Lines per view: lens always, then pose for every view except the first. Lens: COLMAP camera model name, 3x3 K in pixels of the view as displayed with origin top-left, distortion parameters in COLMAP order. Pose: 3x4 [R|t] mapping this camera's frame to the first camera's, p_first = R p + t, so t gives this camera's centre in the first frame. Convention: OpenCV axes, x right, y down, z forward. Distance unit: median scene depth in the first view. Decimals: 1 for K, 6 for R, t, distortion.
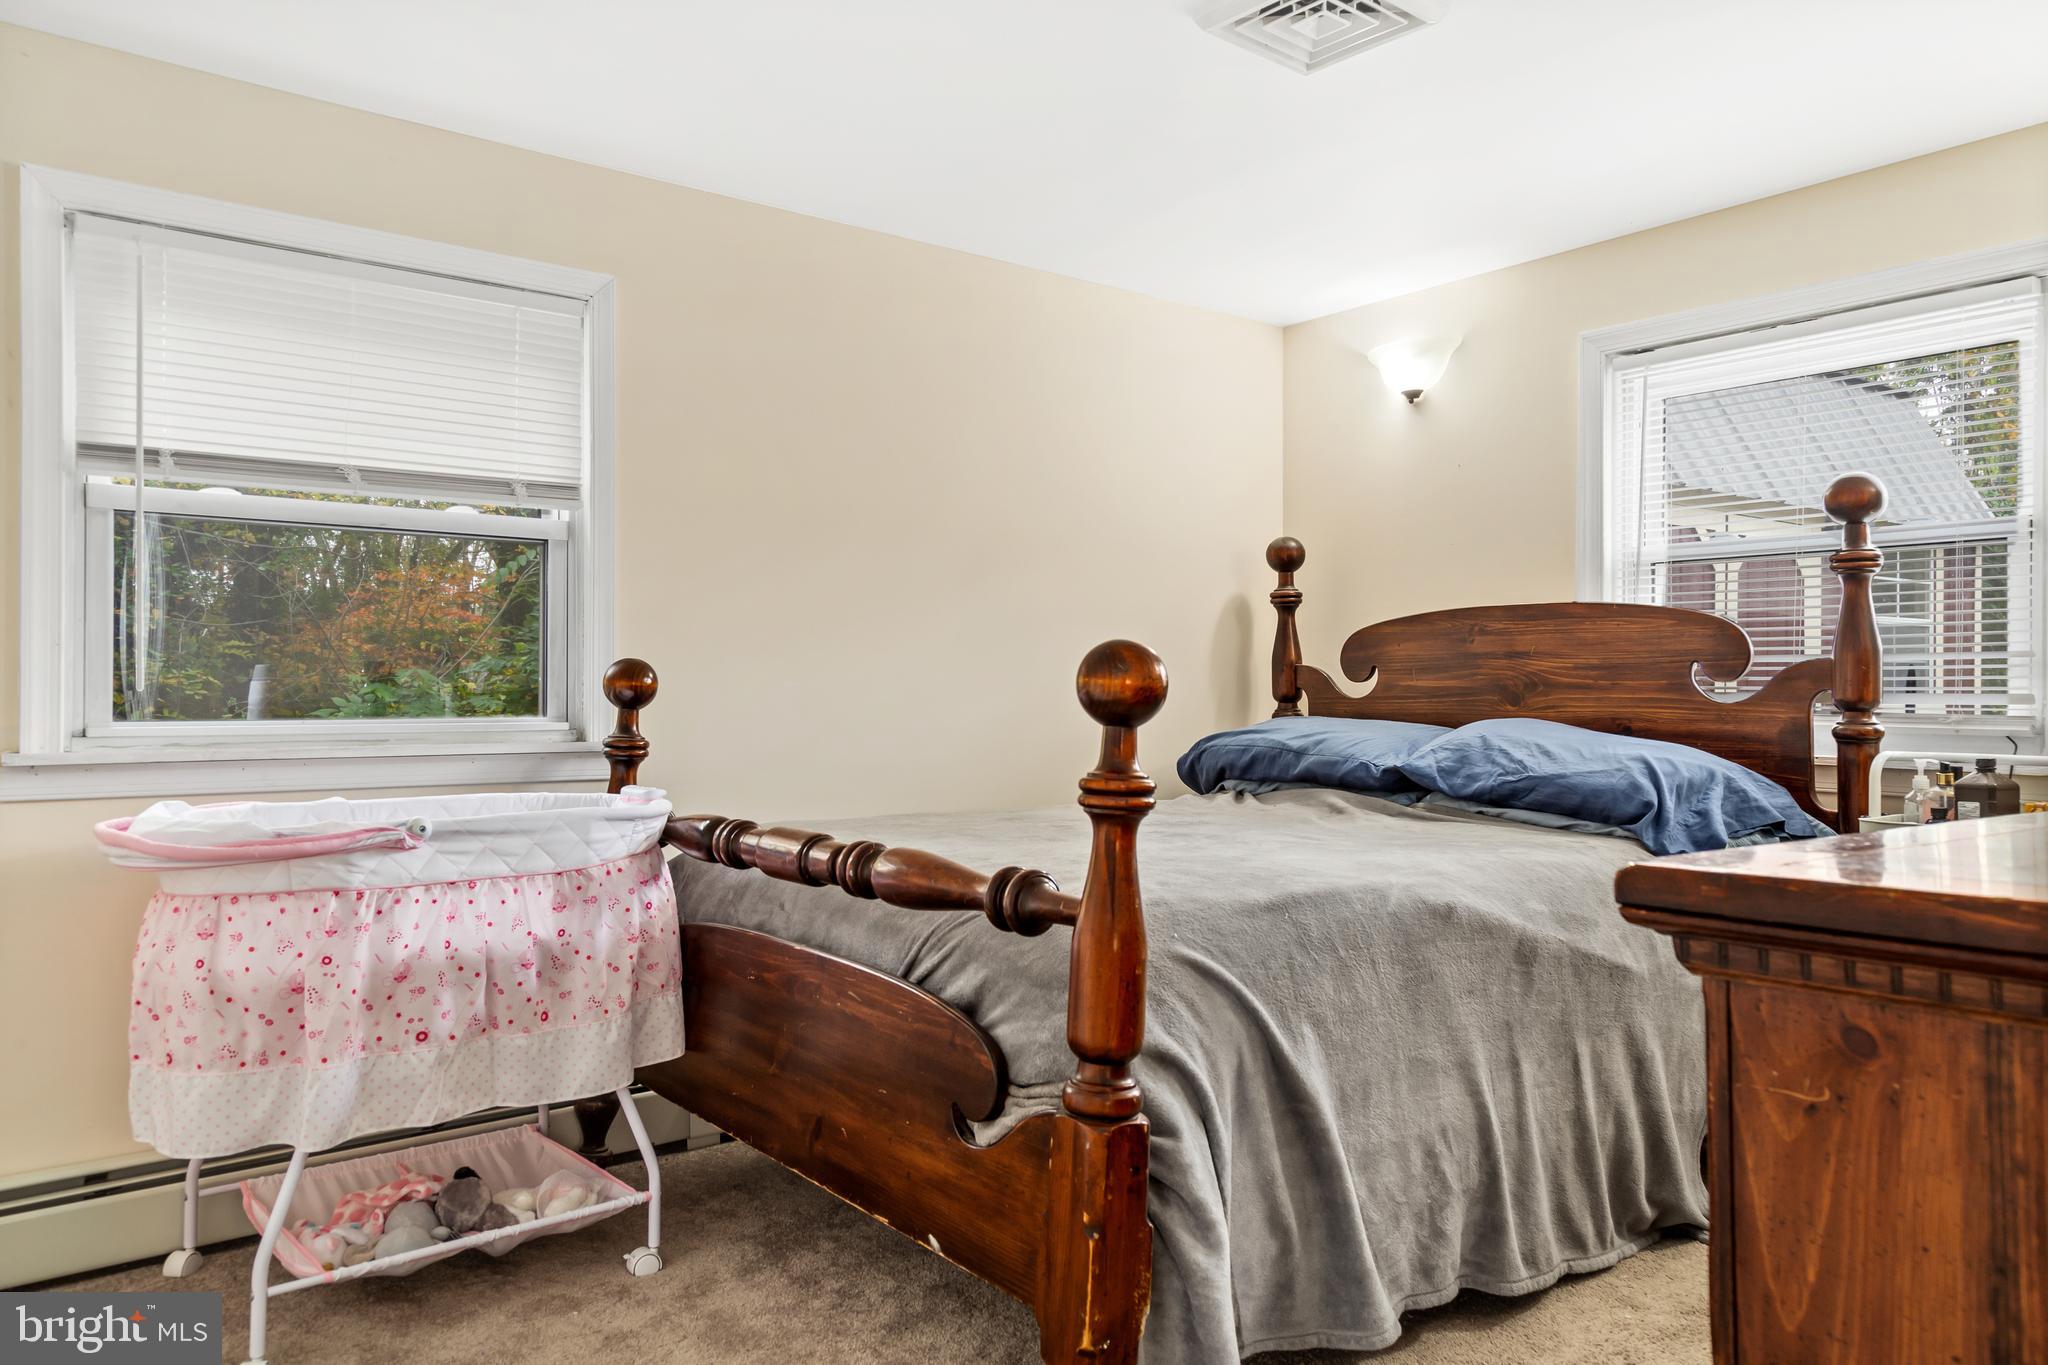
lens RADIAL K [[1497.0, 0, 1027.7], [0, 1497.0, 674.2], [0, 0, 1]] dist [0.052642, -0.010972]
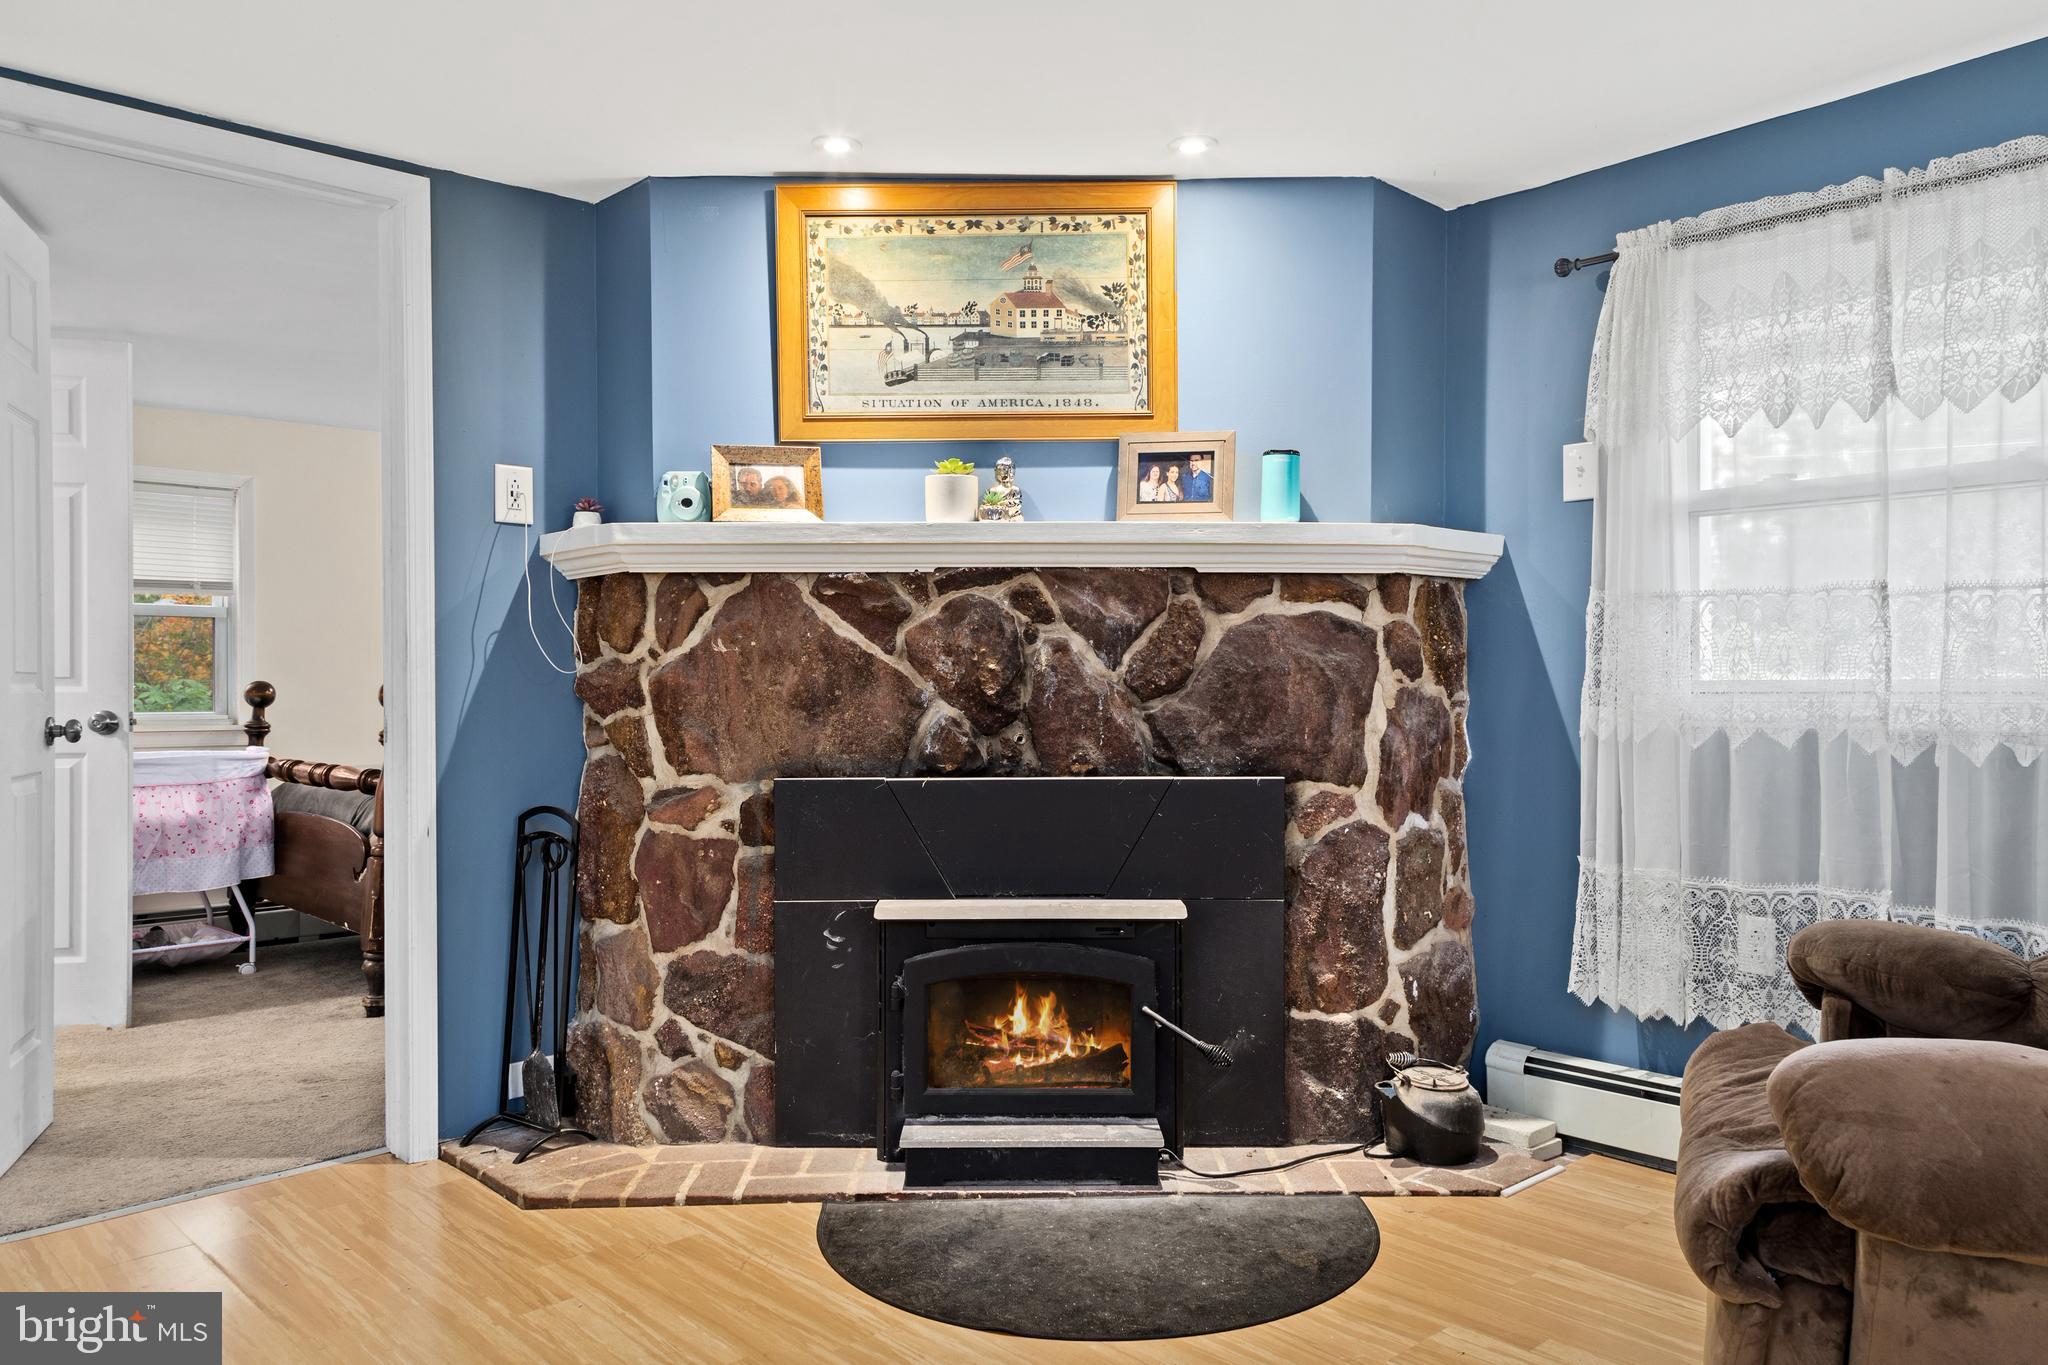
lens RADIAL K [[1497.0, 0, 1046.0], [0, 1497.0, 675.7], [0, 0, 1]] dist [0.052642, -0.010972]
pose [[0.994863, -0.004378, 0.101140, 0.618933], [0.004397, 0.999990, 0.000038, -0.014271], [-0.101139, 0.000407, 0.994872, -1.175164]]
